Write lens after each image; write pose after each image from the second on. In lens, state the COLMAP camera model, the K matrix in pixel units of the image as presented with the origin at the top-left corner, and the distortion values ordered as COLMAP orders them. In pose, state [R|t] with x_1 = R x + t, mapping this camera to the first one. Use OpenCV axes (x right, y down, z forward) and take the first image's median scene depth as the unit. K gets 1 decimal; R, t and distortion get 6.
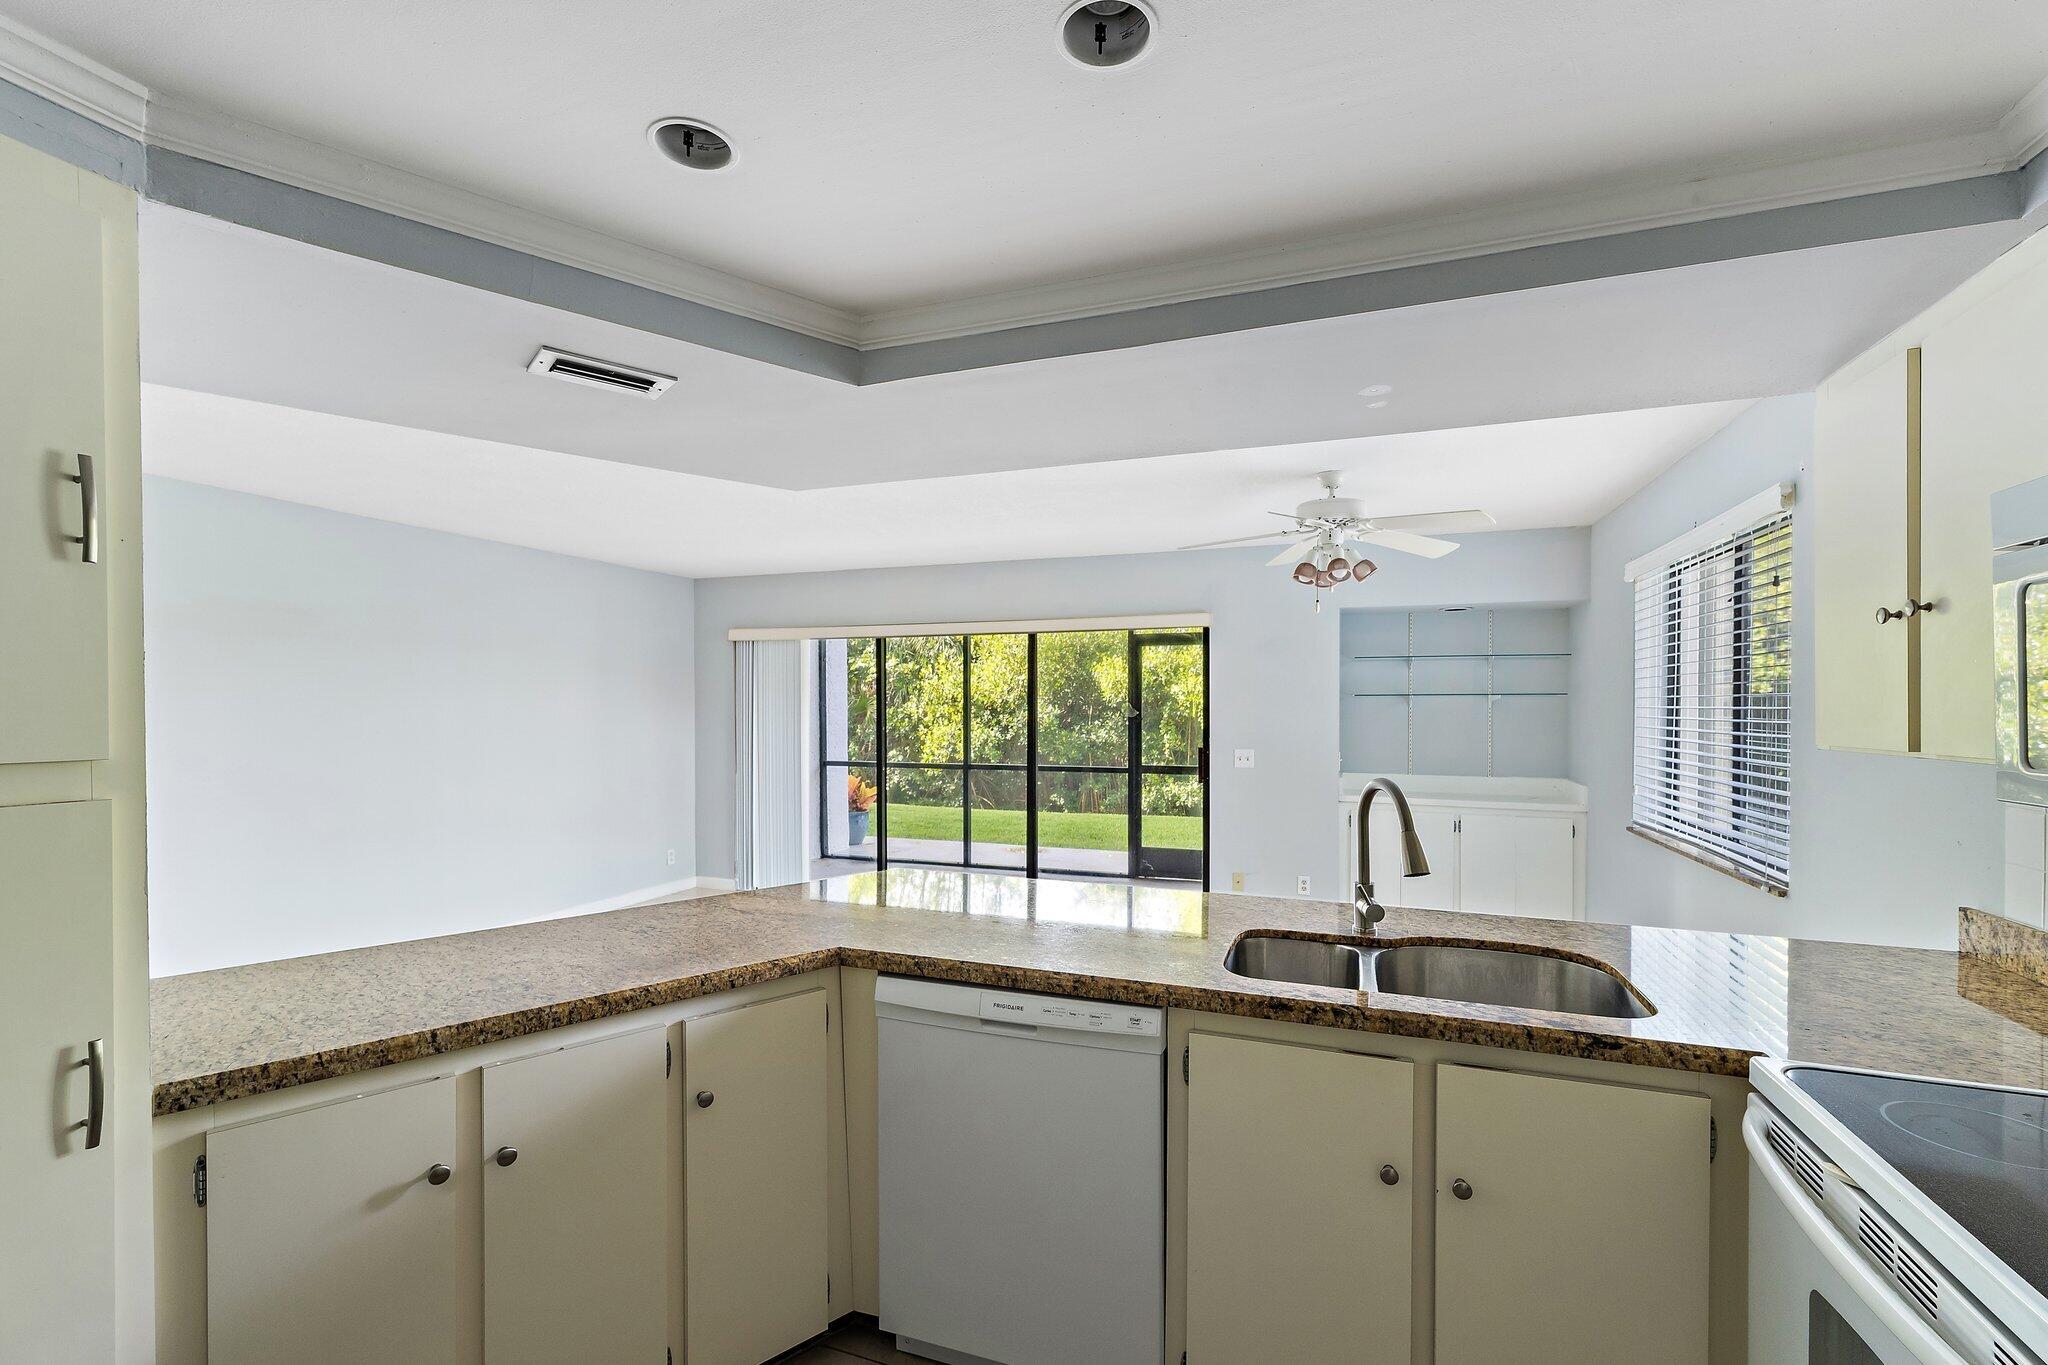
lens RADIAL K [[887.1, 0, 1010.3], [0, 887.1, 714.3], [0, 0, 1]] dist [0.003067, 0.001578]
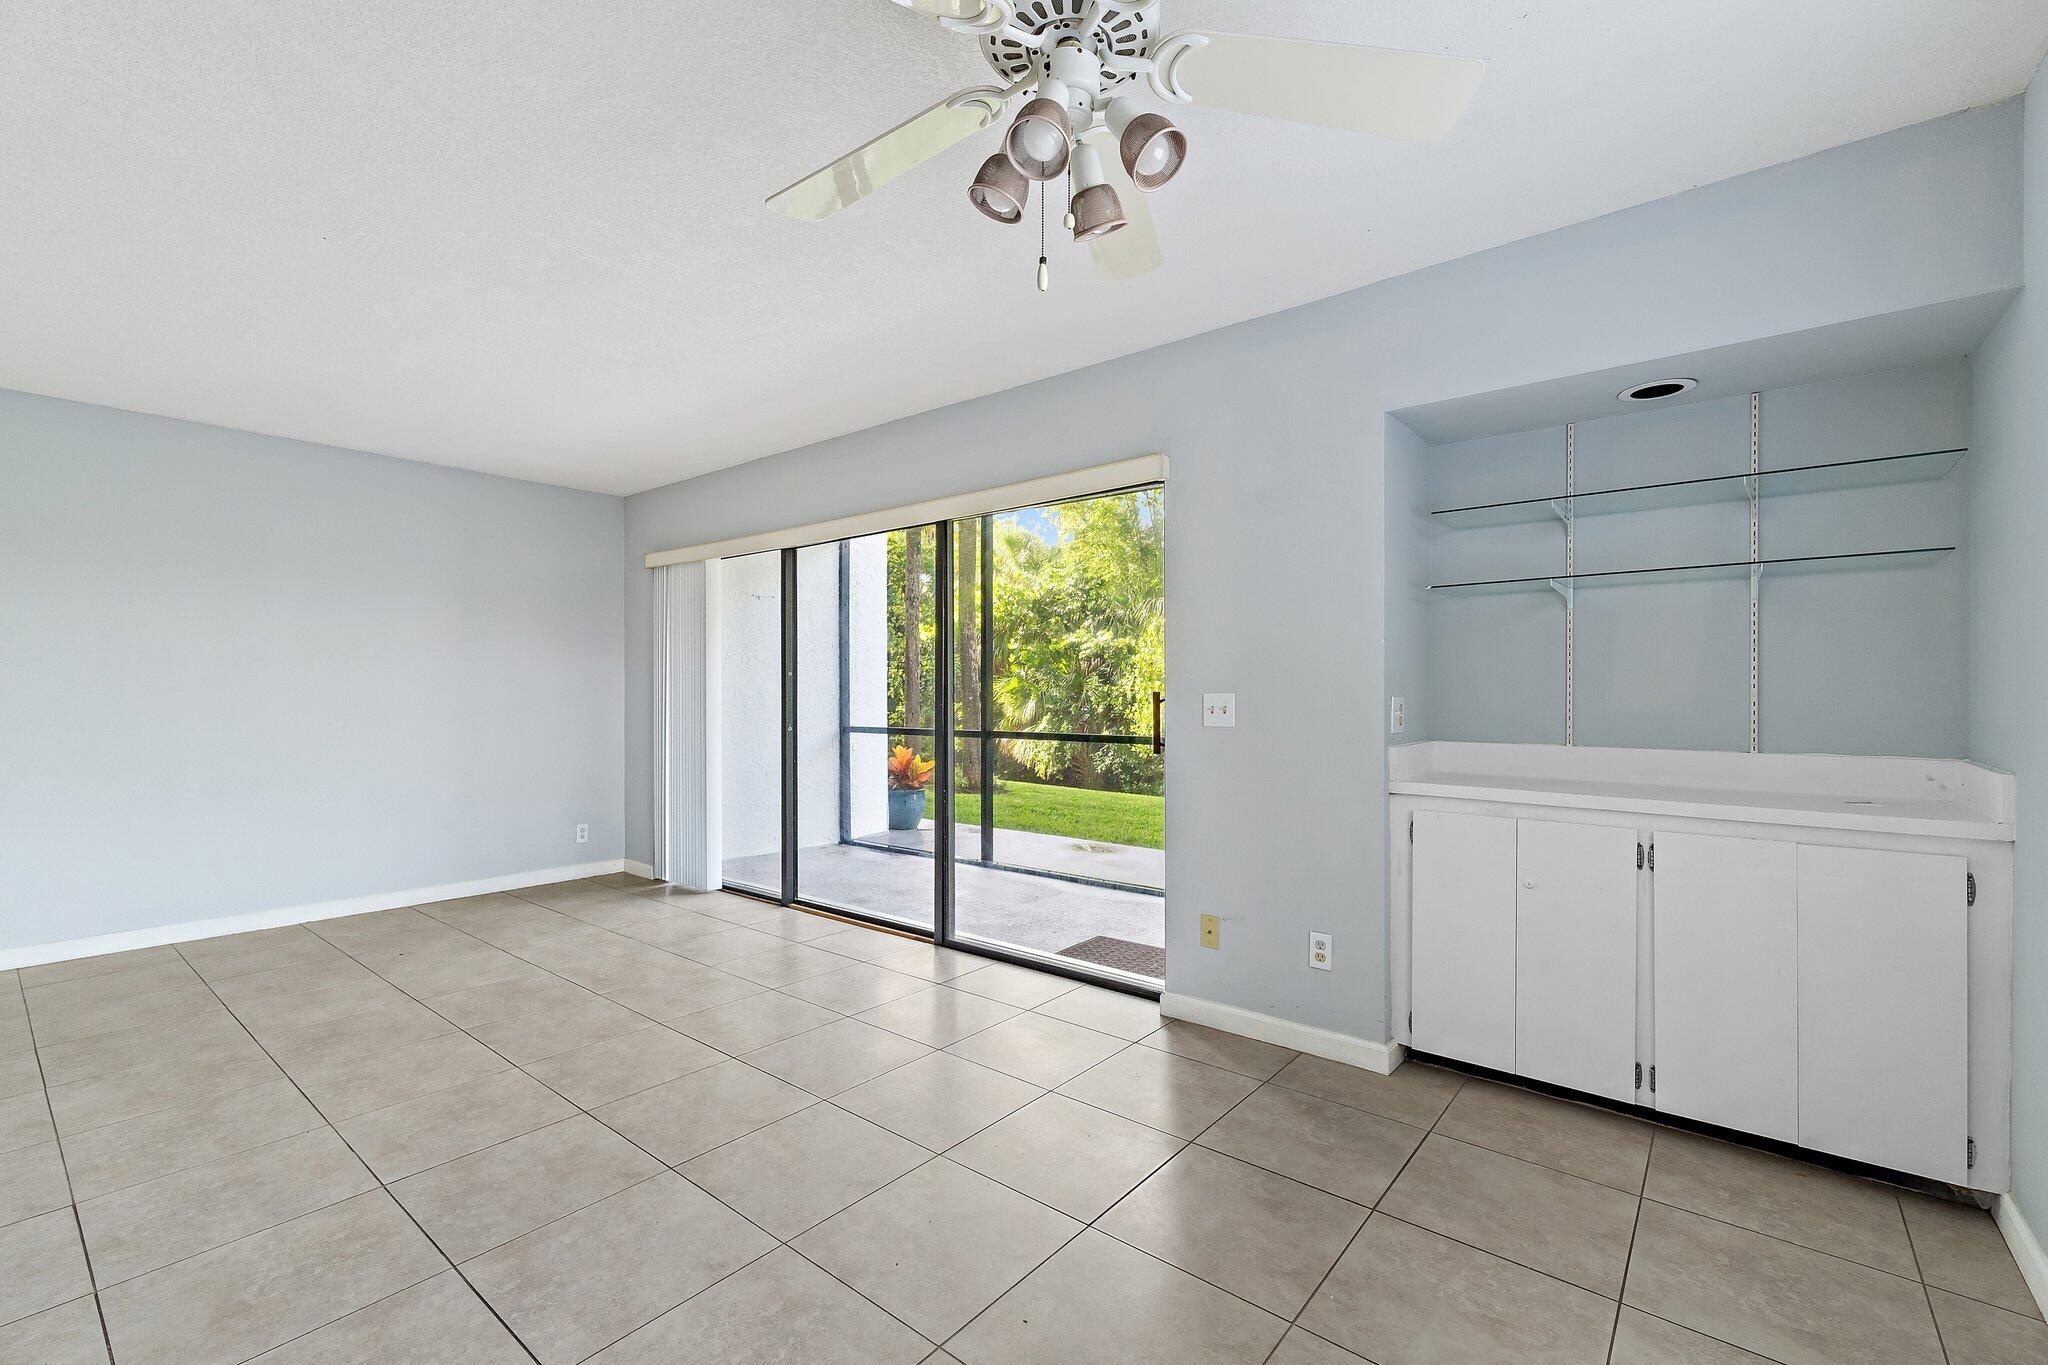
lens RADIAL K [[887.1, 0, 1023.5], [0, 887.1, 694.8], [0, 0, 1]] dist [0.003067, 0.001578]
pose [[0.950772, 0.003190, -0.309875, 0.843295], [-0.005638, 0.999960, -0.007003, 0.118917], [0.309840, 0.008405, 0.950751, 1.179123]]
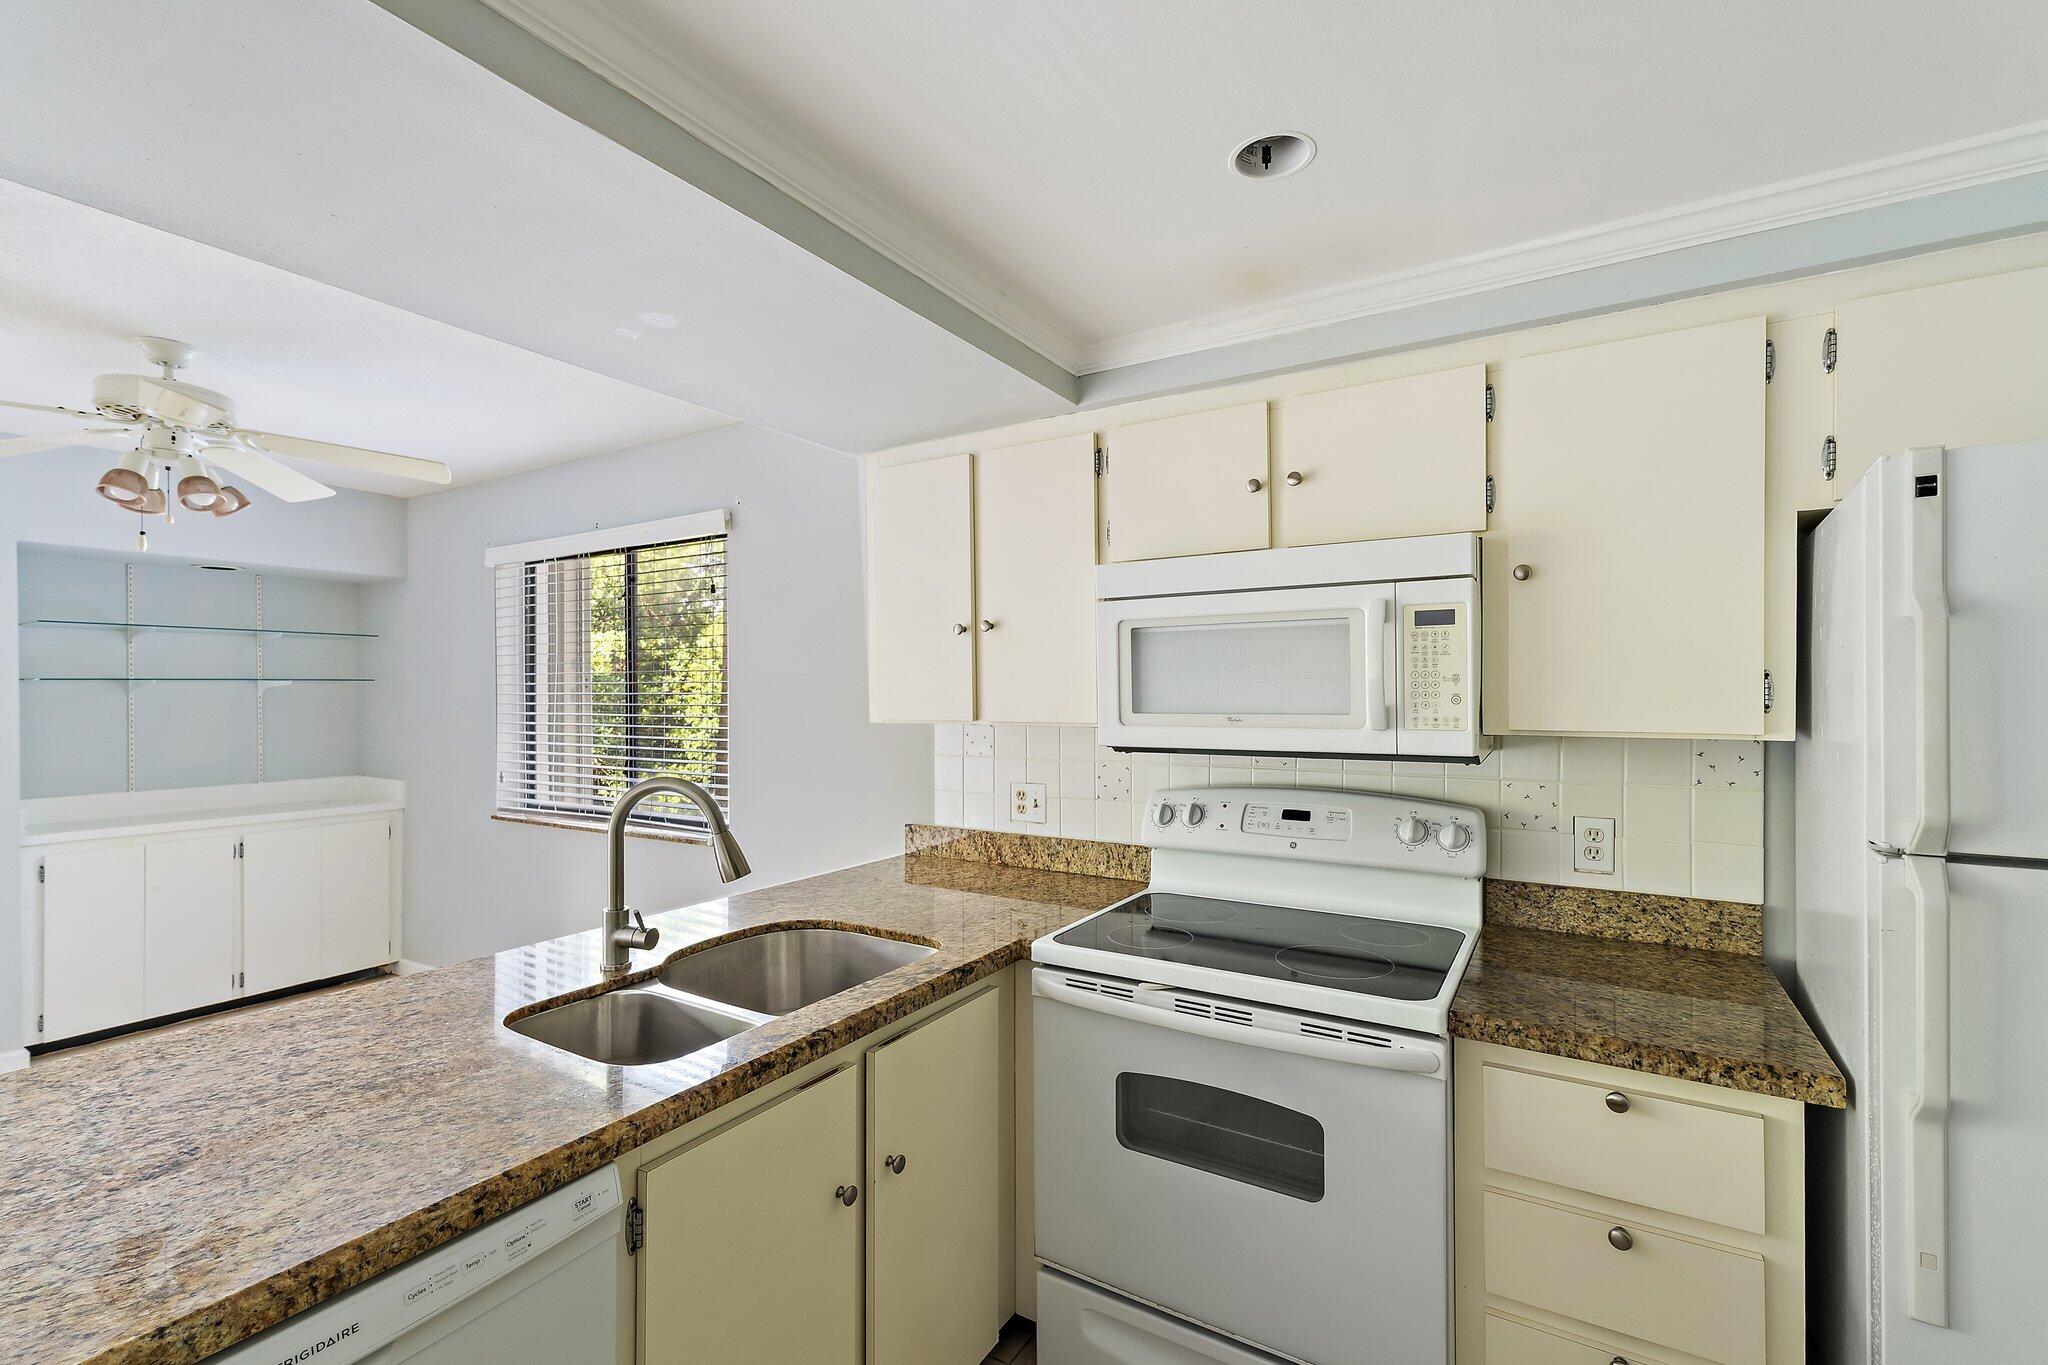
lens RADIAL K [[887.1, 0, 1045.8], [0, 887.1, 692.8], [0, 0, 1]] dist [0.003067, 0.001578]
pose [[0.164879, -0.005497, 0.986299, -0.344141], [0.014982, 0.999883, 0.003068, -0.006533], [-0.986200, 0.014271, 0.164942, 0.472632]]
